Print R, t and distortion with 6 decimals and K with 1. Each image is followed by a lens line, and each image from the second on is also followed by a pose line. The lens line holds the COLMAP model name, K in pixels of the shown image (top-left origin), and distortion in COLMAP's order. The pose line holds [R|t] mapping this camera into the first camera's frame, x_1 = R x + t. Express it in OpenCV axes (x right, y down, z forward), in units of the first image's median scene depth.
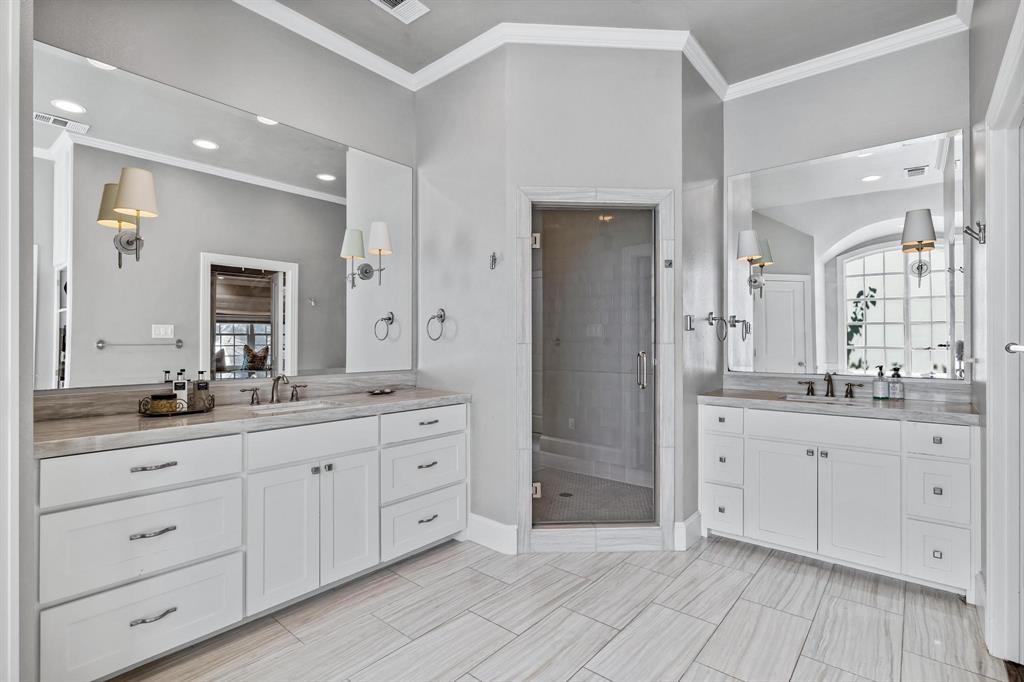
lens RADIAL K [[483.9, 0, 512.0], [0, 483.9, 341.0], [0, 0, 1]] dist [-0.000445, -0.000168]
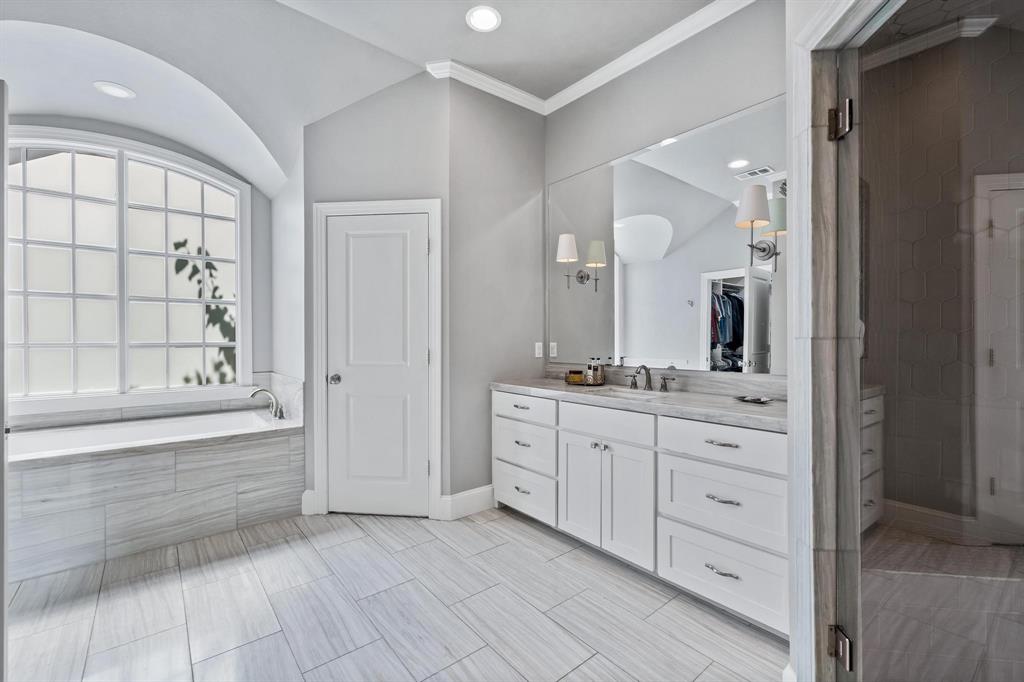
lens RADIAL K [[434.5, 0, 499.7], [0, 434.5, 340.9], [0, 0, 1]] dist [0.000504, 0.000485]
pose [[-0.189094, 0.006059, -0.981940, 0.676450], [0.003947, 0.999978, 0.005410, 0.004399], [0.981951, -0.002853, -0.189114, 0.964653]]
